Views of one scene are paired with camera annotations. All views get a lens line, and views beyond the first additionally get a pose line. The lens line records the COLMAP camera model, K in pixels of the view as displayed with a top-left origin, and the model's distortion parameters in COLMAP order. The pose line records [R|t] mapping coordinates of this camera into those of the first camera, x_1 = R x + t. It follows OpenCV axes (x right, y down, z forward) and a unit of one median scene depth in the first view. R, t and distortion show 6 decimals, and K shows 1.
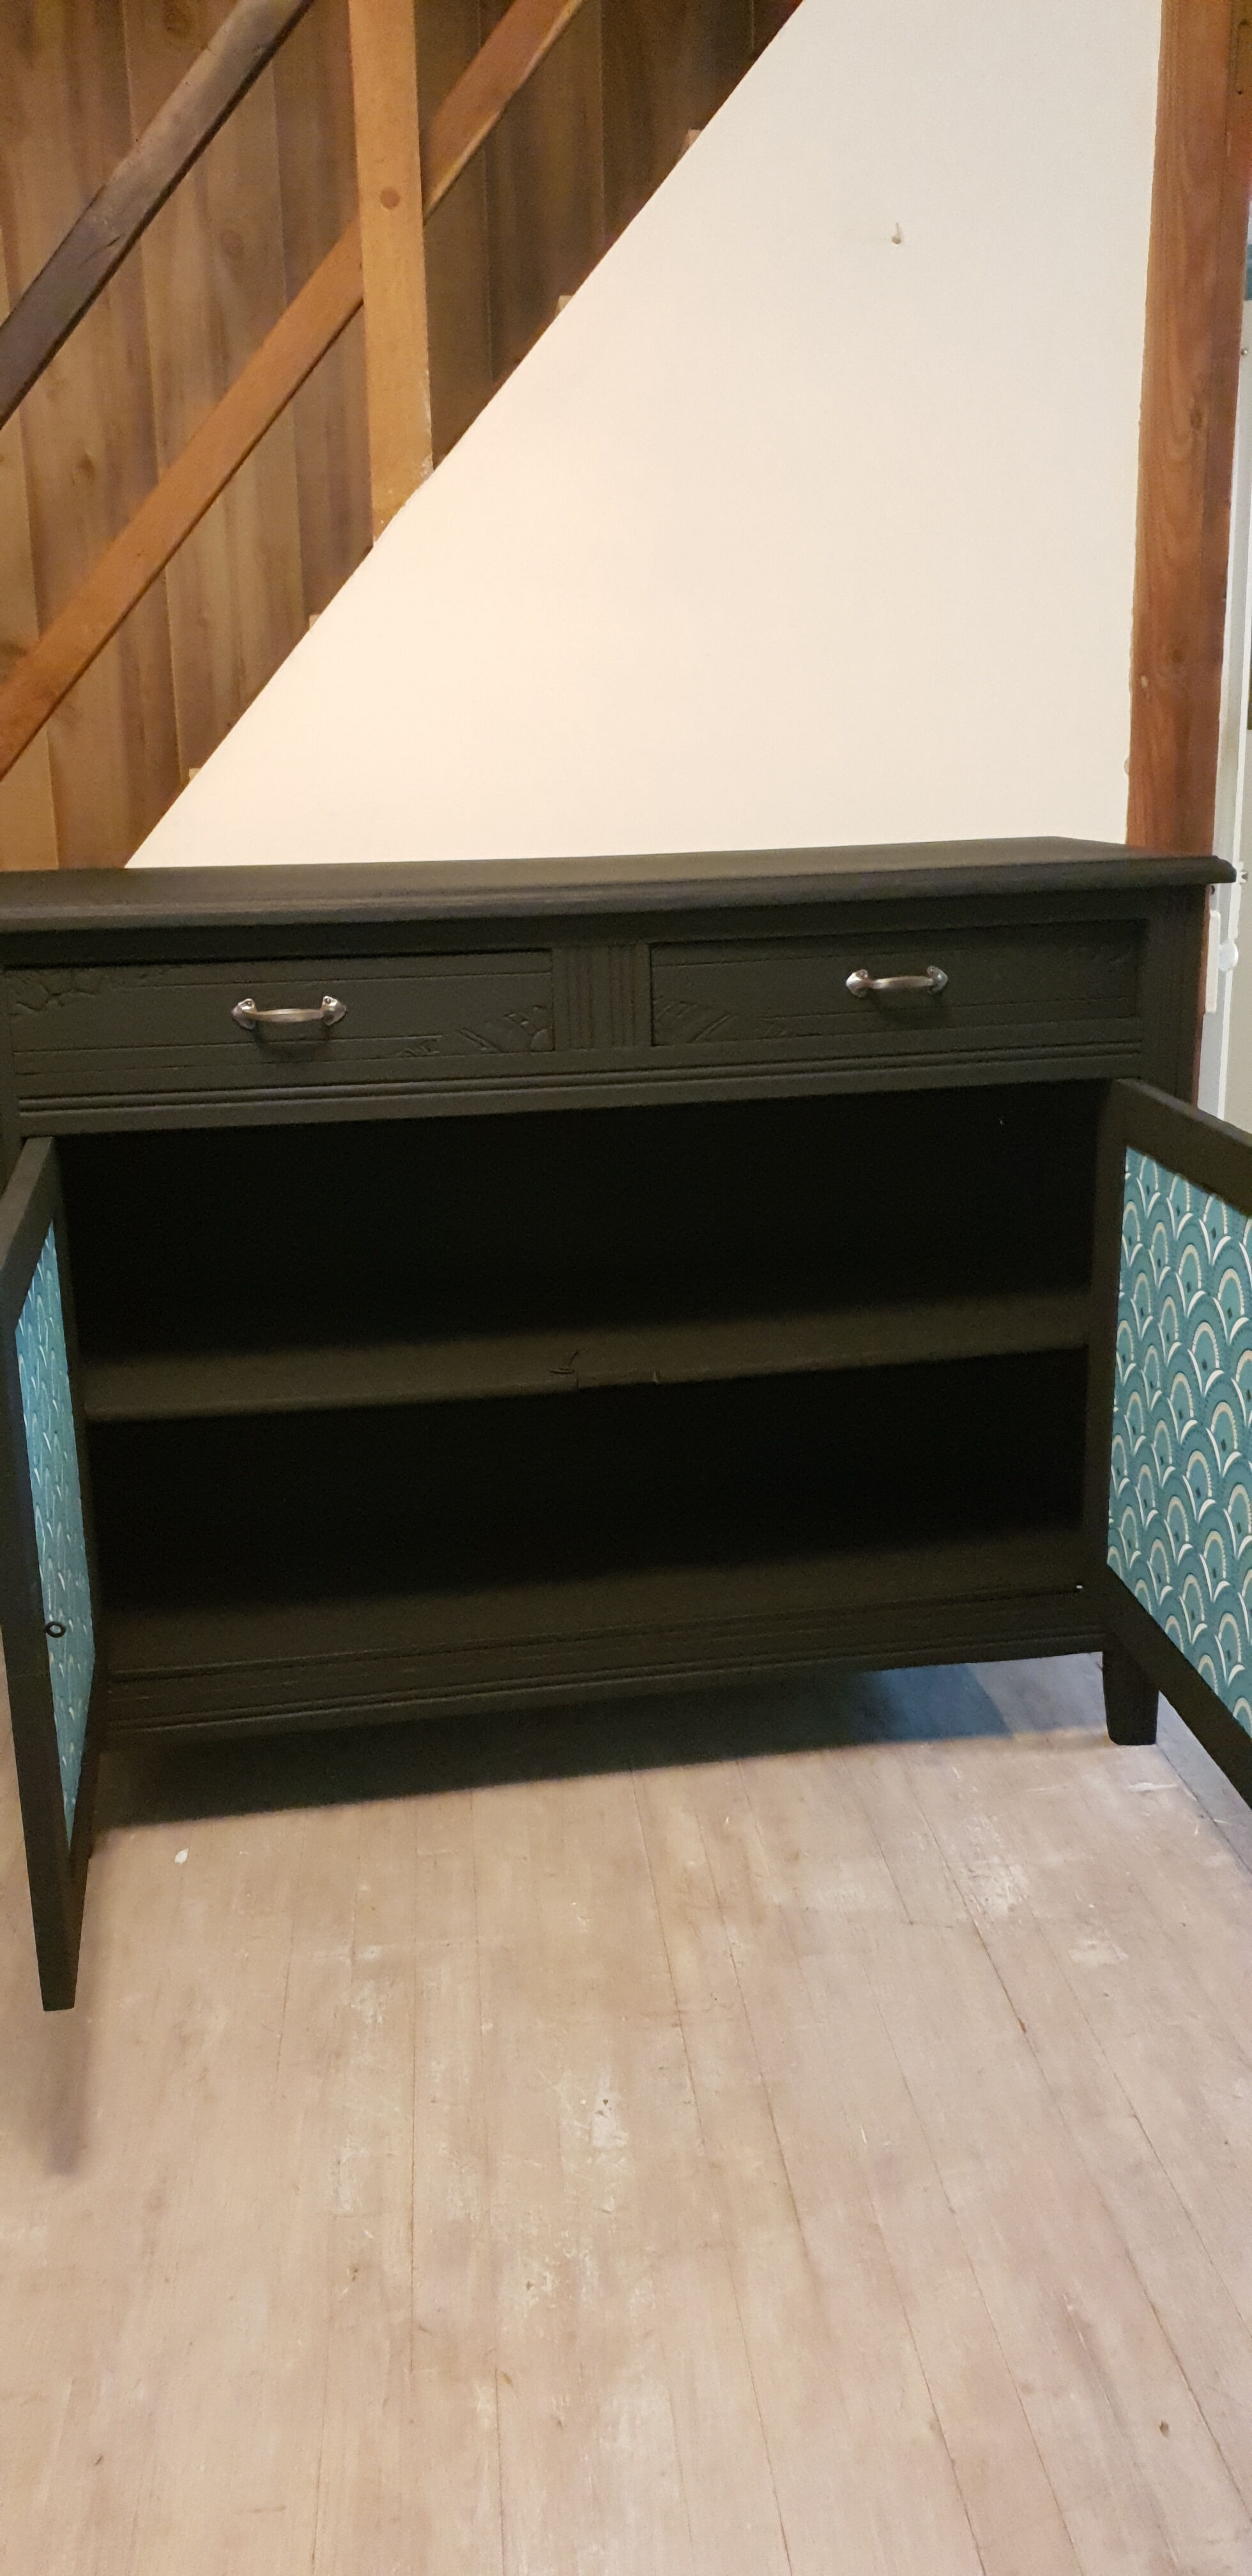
lens RADIAL K [[2020.8, 0, 614.6], [0, 2020.8, 1277.1], [0, 0, 1]] dist [-0.009305, 0.045861]
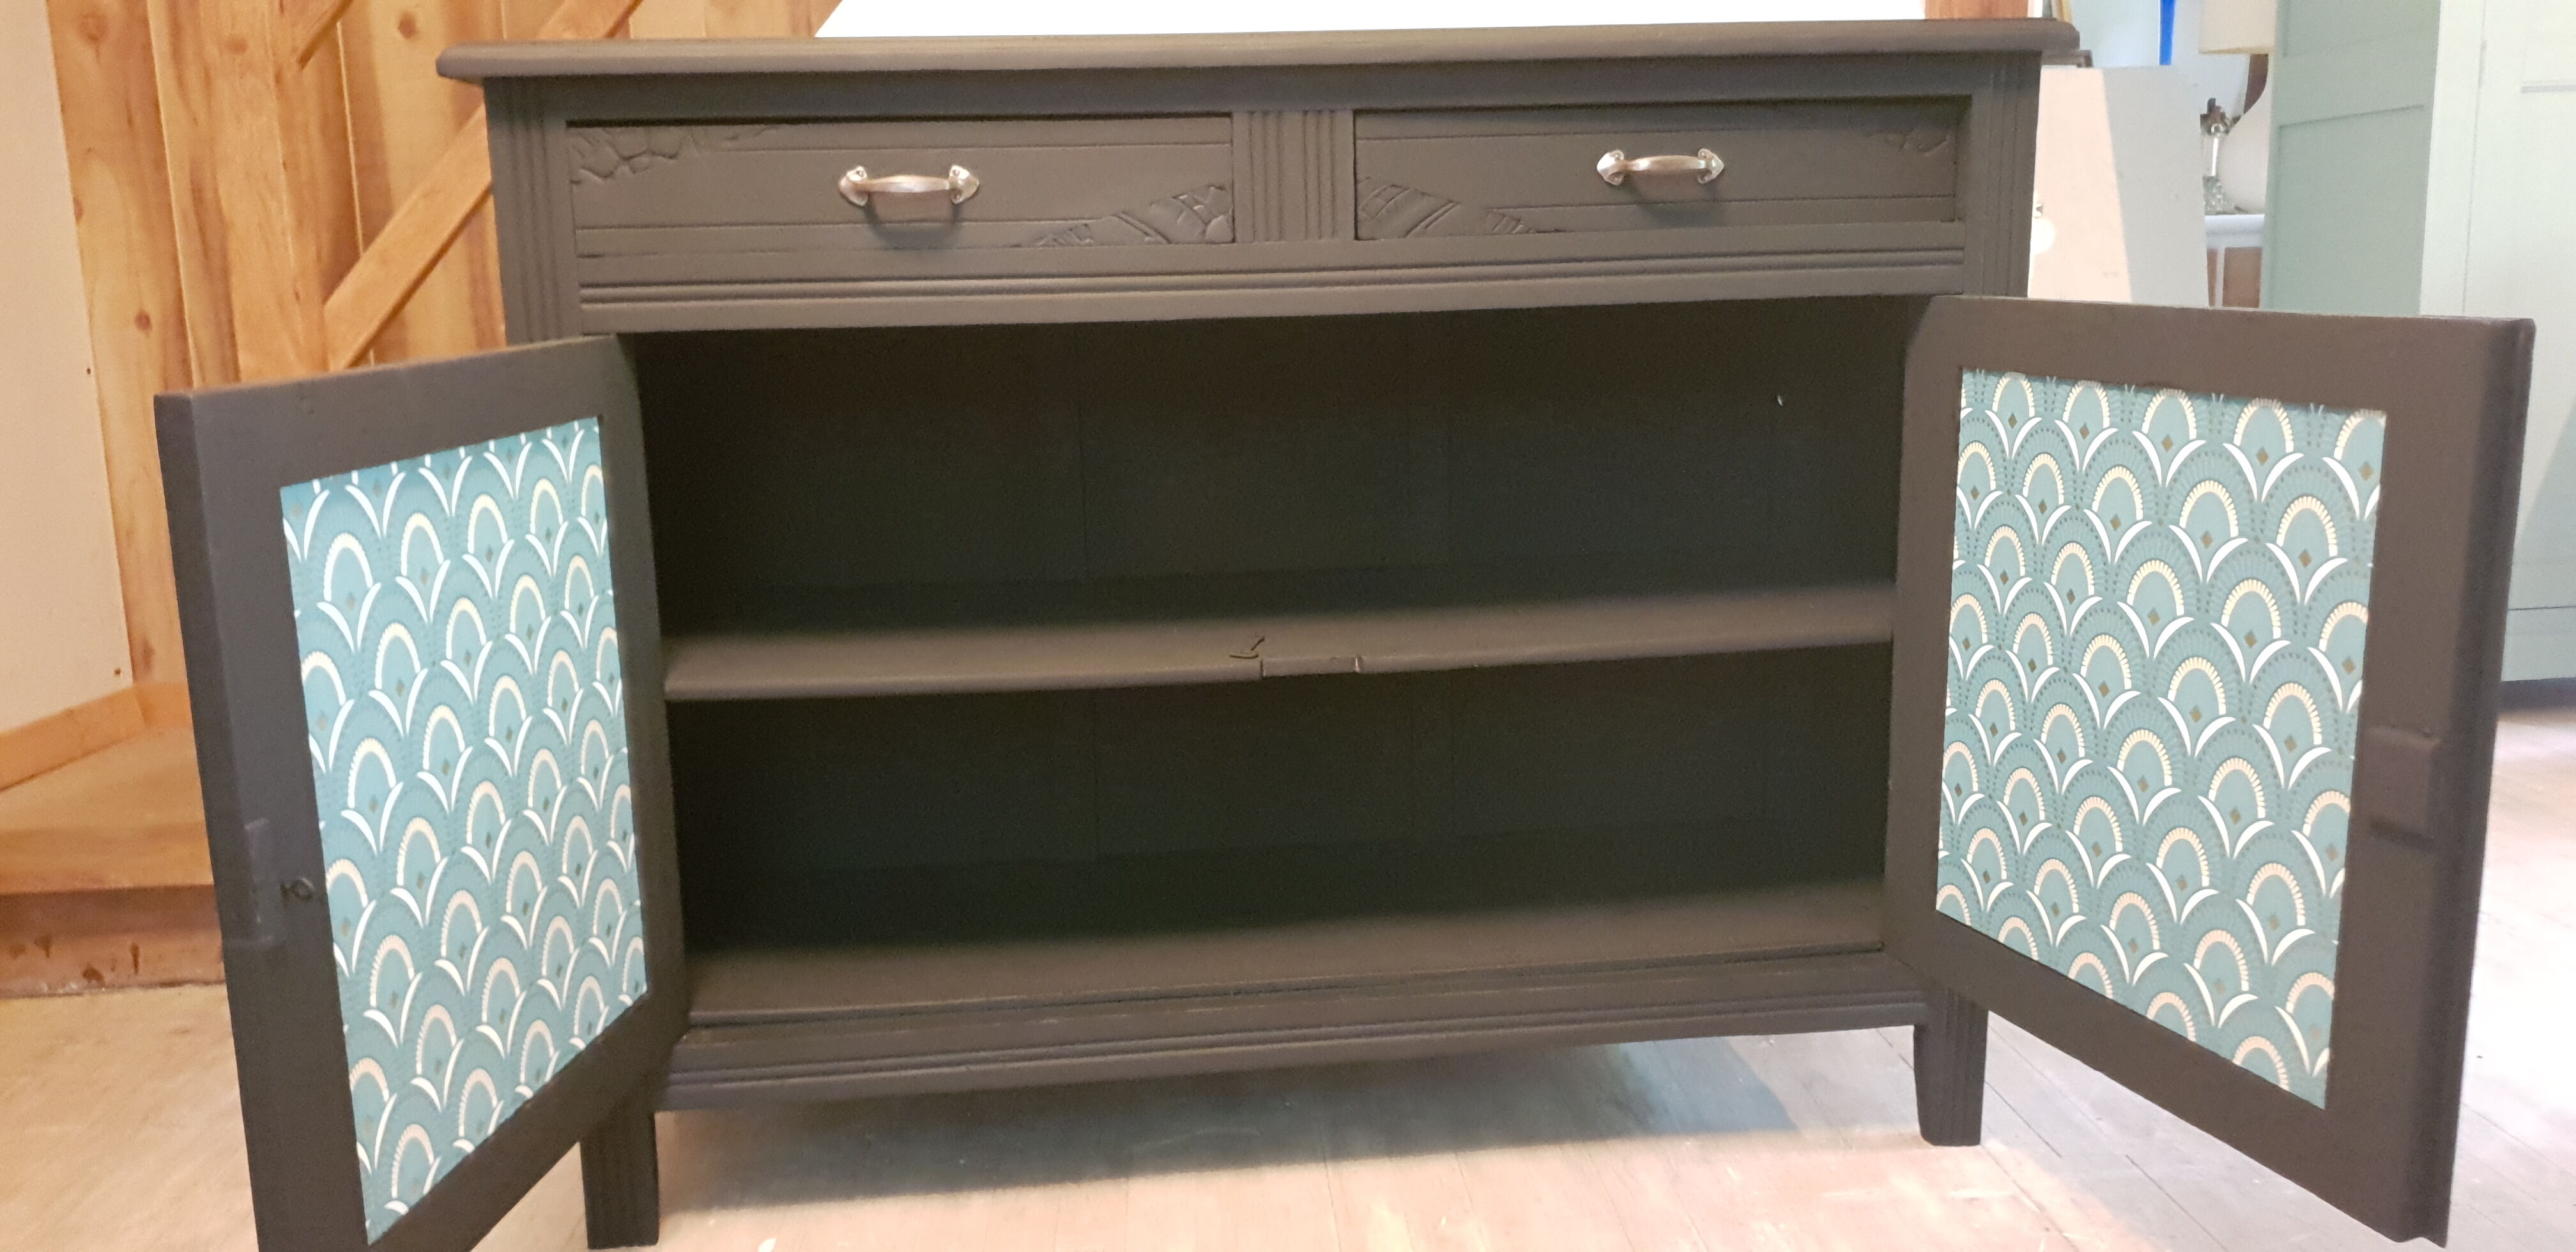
lens RADIAL K [[2020.8, 0, 1243.4], [0, 2020.8, 635.8], [0, 0, 1]] dist [-0.009305, 0.045861]
pose [[0.998557, 0.010429, -0.052679, 0.017513], [-0.013860, 0.997776, -0.065200, 0.097030], [0.051882, 0.065836, 0.996481, 0.195348]]
